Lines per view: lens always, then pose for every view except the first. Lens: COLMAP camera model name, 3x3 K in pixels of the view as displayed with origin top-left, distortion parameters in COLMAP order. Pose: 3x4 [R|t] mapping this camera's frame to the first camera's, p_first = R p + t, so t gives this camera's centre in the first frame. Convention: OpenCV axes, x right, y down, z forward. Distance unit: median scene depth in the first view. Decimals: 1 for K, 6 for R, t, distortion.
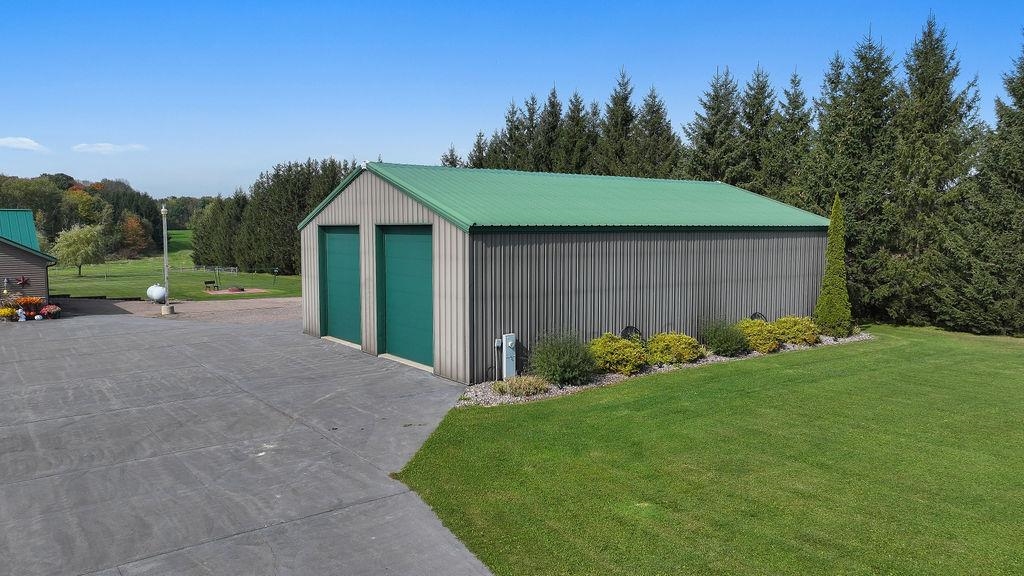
lens RADIAL K [[721.3, 0, 509.8], [0, 721.3, 290.1], [0, 0, 1]] dist [0.003653, 0.006348]
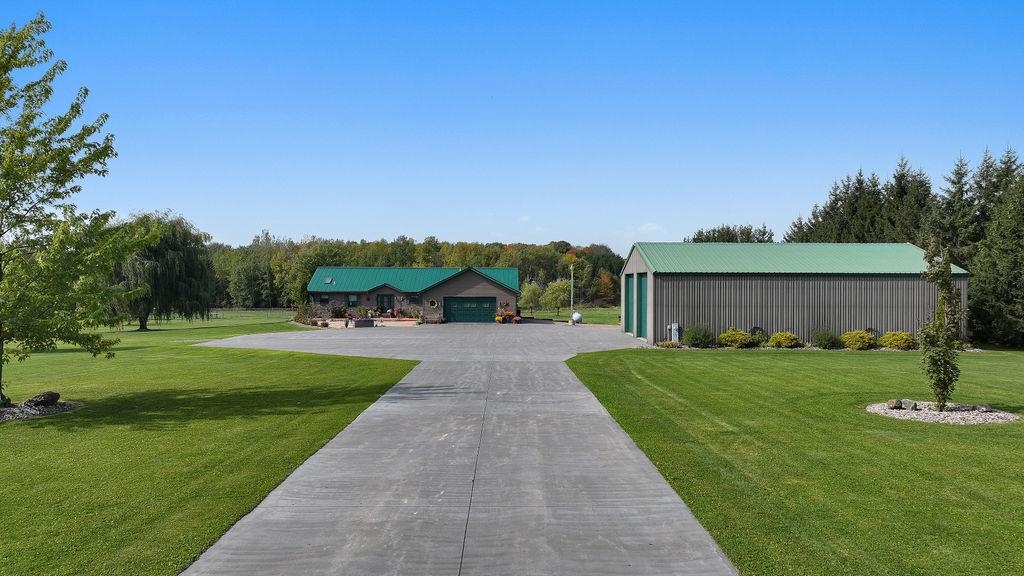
lens RADIAL K [[721.3, 0, 512.7], [0, 721.3, 286.3], [0, 0, 1]] dist [0.003653, 0.006348]
pose [[0.806265, 0.004698, -0.591536, 0.326639], [-0.054493, 0.996307, -0.066362, 0.044910], [0.589040, 0.085740, 0.803543, -0.373610]]
